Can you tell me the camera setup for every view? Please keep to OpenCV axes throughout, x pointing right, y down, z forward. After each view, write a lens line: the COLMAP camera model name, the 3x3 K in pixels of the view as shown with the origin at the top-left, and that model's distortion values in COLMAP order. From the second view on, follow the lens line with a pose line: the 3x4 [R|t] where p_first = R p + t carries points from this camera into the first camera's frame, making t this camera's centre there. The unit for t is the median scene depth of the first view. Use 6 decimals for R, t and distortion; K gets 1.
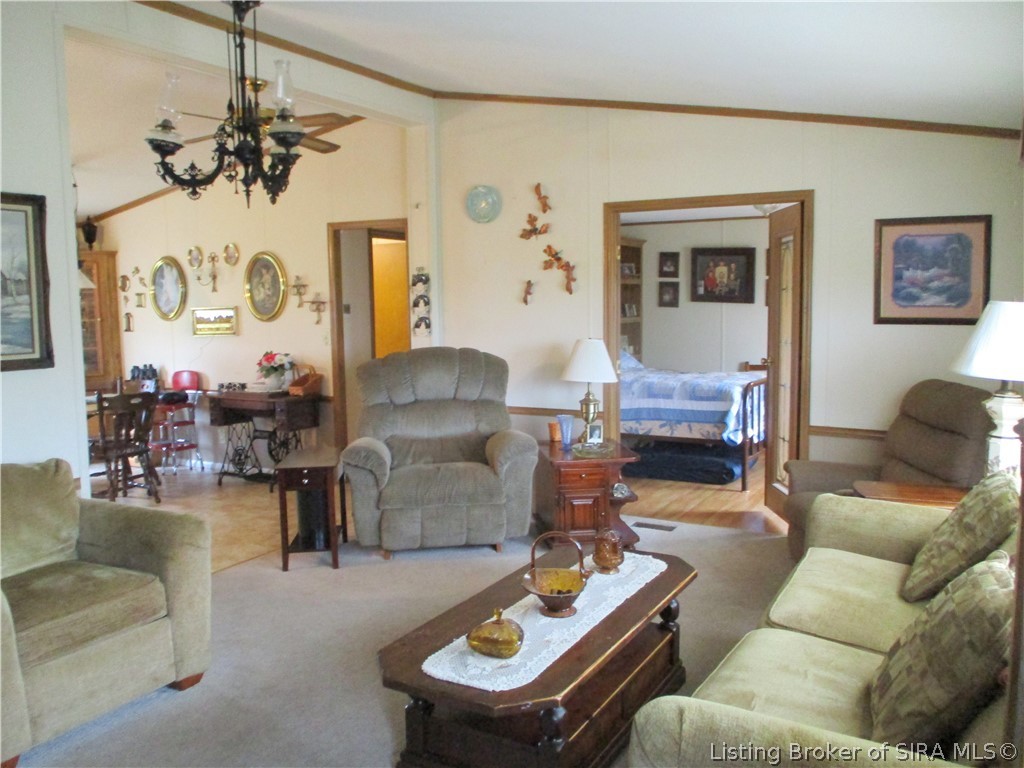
lens RADIAL K [[837.4, 0, 548.0], [0, 837.4, 370.4], [0, 0, 1]] dist [-0.081282, 0.038618]
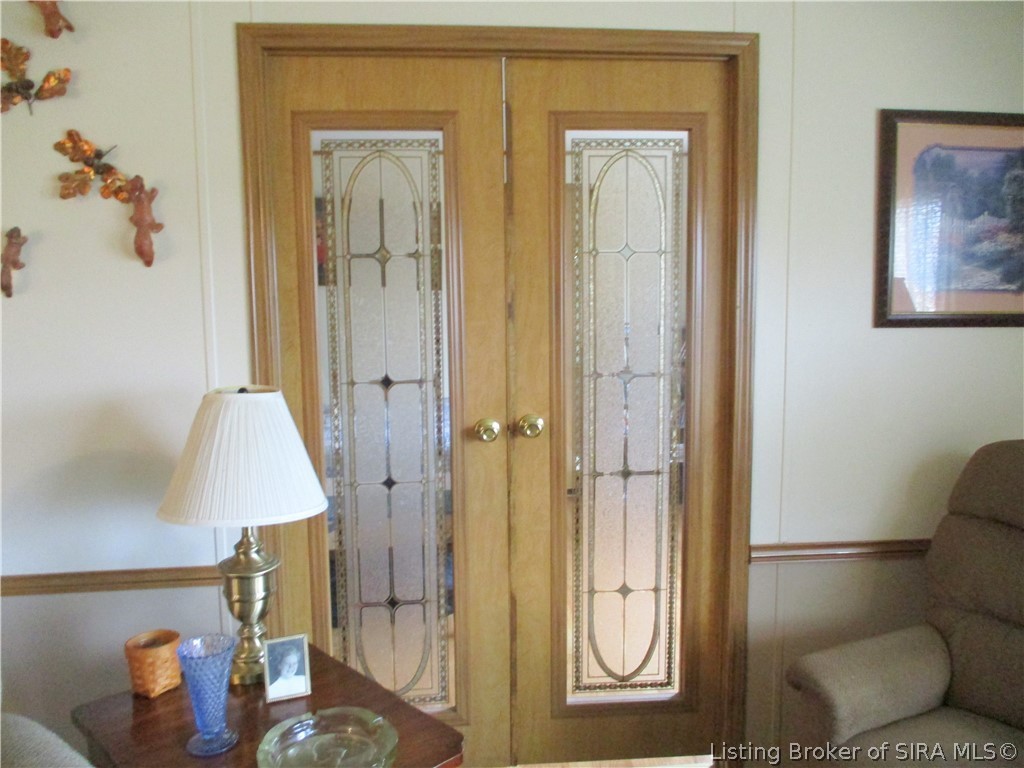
lens RADIAL K [[837.4, 0, 516.5], [0, 837.4, 376.9], [0, 0, 1]] dist [-0.081282, 0.038618]
pose [[0.826984, -0.074497, 0.557268, -0.044663], [0.047660, 0.996904, 0.062542, -0.057079], [-0.560202, -0.025162, 0.827974, 0.602325]]
